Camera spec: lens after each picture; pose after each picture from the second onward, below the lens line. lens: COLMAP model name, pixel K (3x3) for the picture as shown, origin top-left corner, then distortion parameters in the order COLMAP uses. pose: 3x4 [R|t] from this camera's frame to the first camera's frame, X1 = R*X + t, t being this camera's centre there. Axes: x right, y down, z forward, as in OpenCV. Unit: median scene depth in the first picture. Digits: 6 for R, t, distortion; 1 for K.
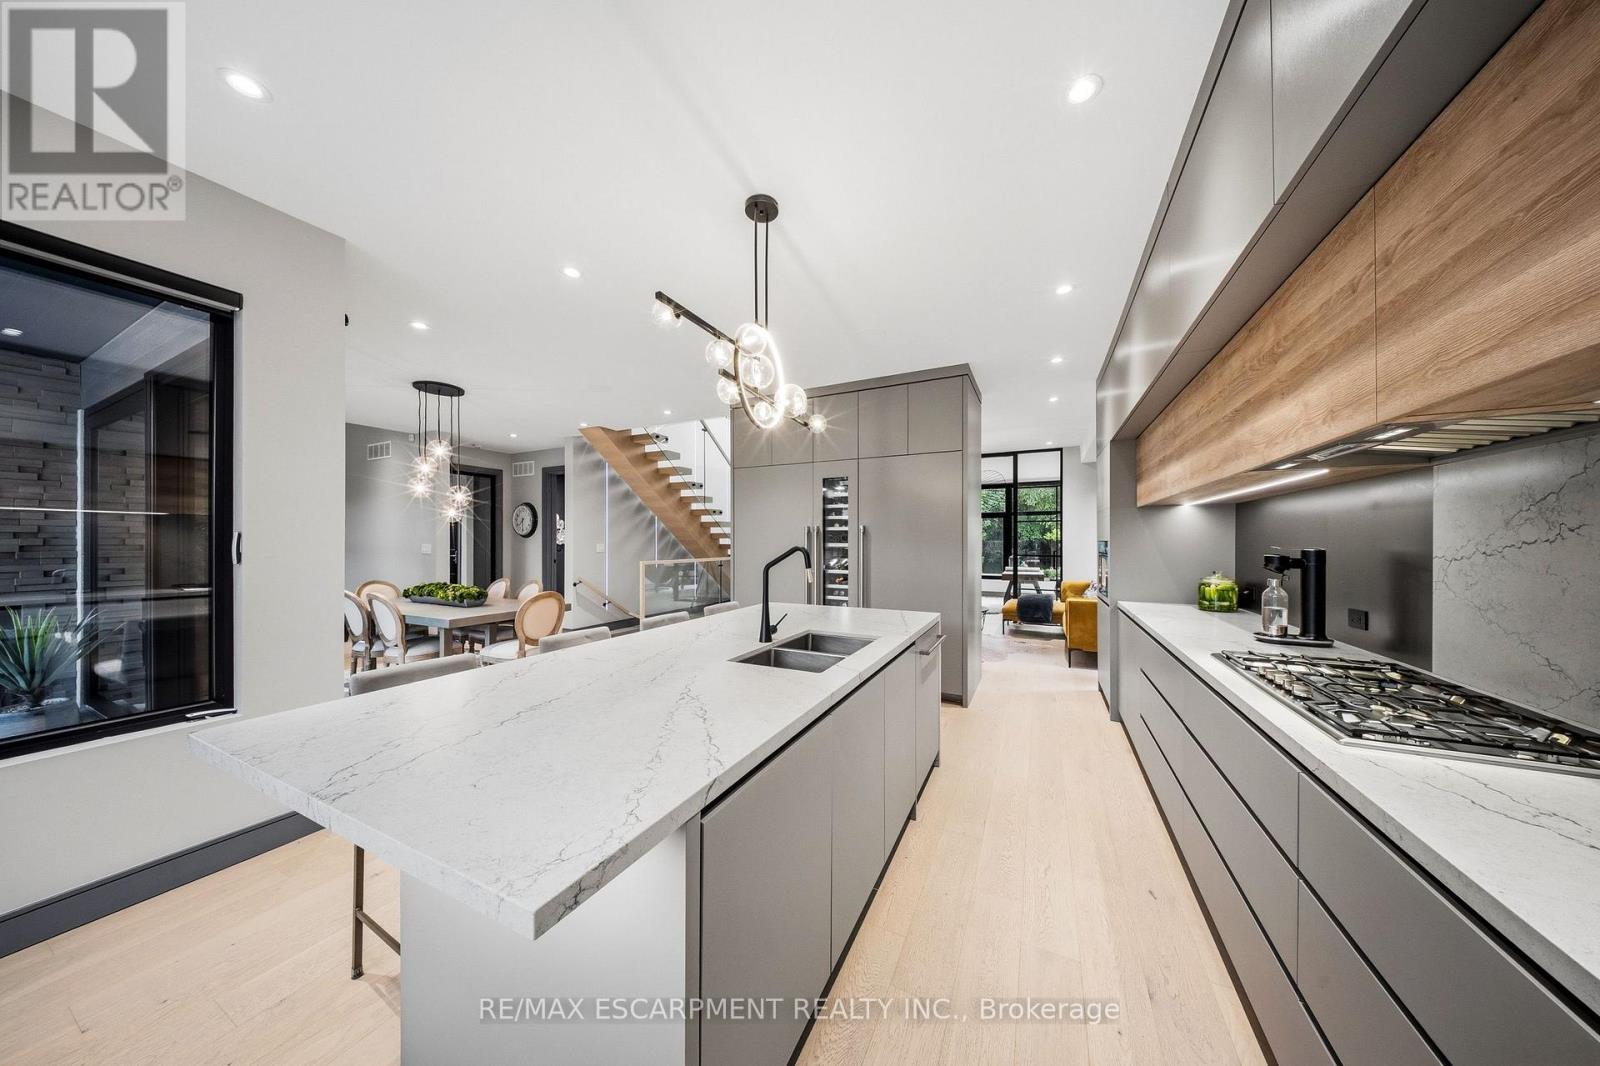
lens RADIAL K [[479.7, 0, 806.1], [0, 479.7, 538.6], [0, 0, 1]] dist [0.000138, -0.000019]
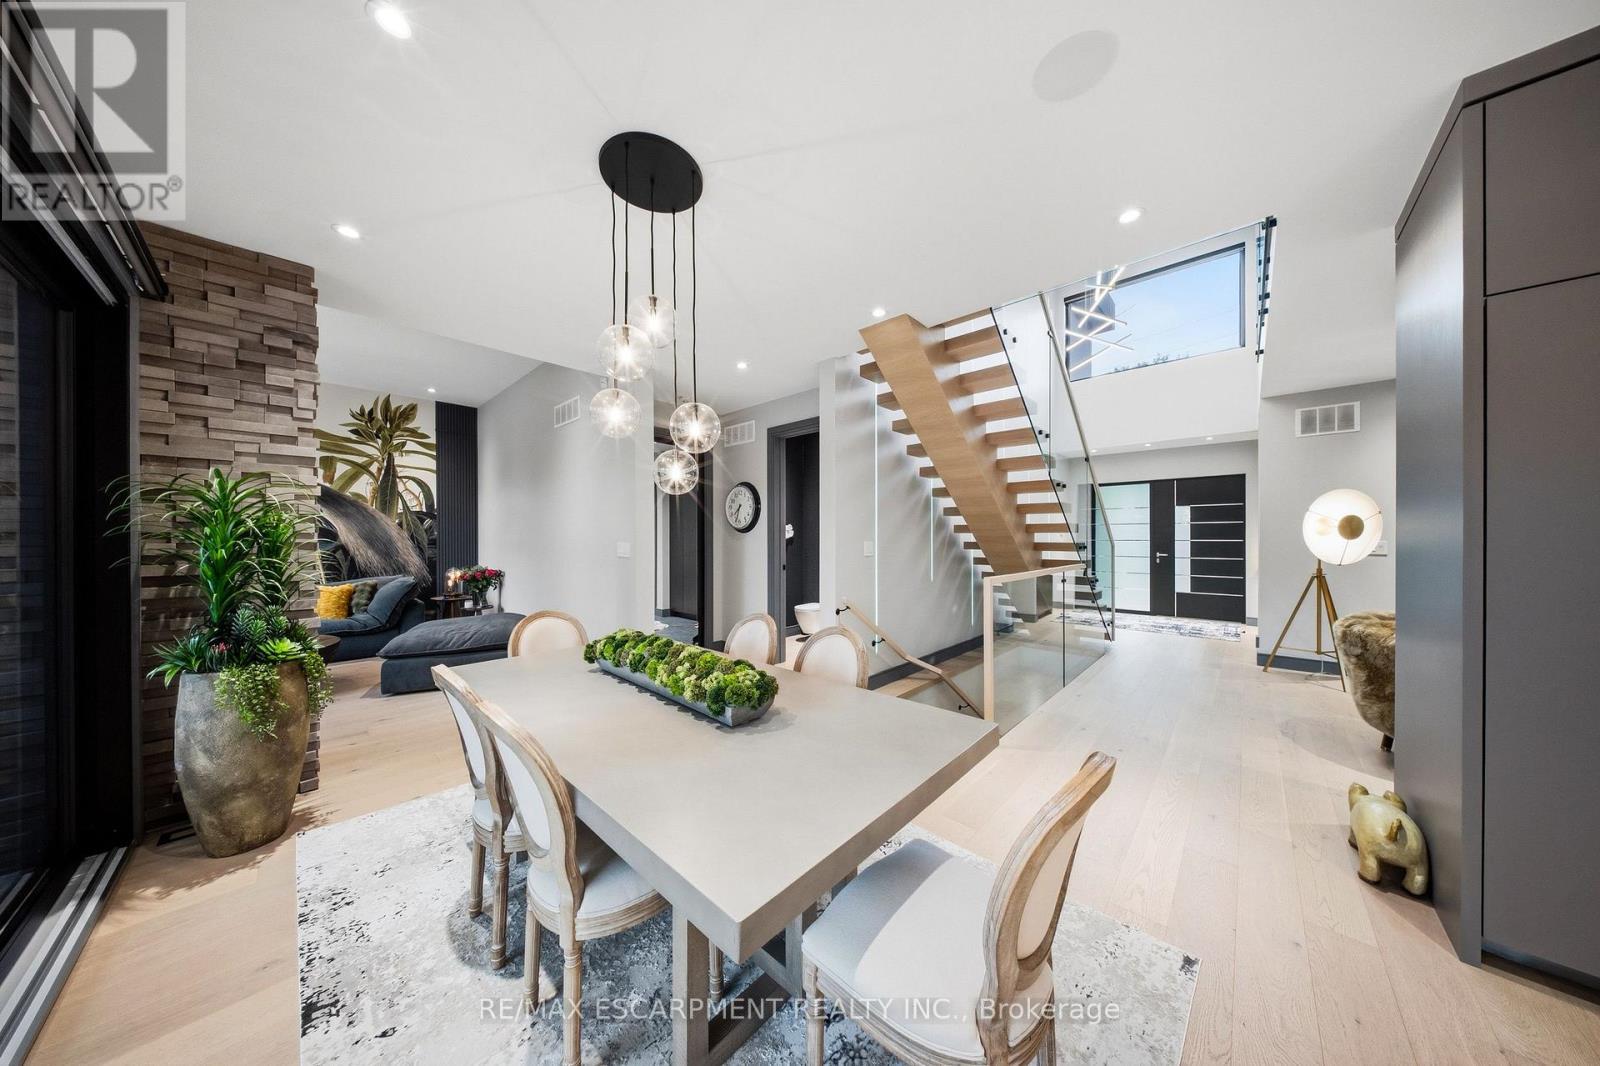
lens RADIAL K [[479.7, 0, 806.1], [0, 479.7, 538.6], [0, 0, 1]] dist [0.000138, -0.000019]
pose [[0.956099, -0.001928, -0.293037, -0.324068], [0.003293, 0.999986, 0.004166, 0.004238], [0.293025, -0.004948, 0.956092, 0.401461]]
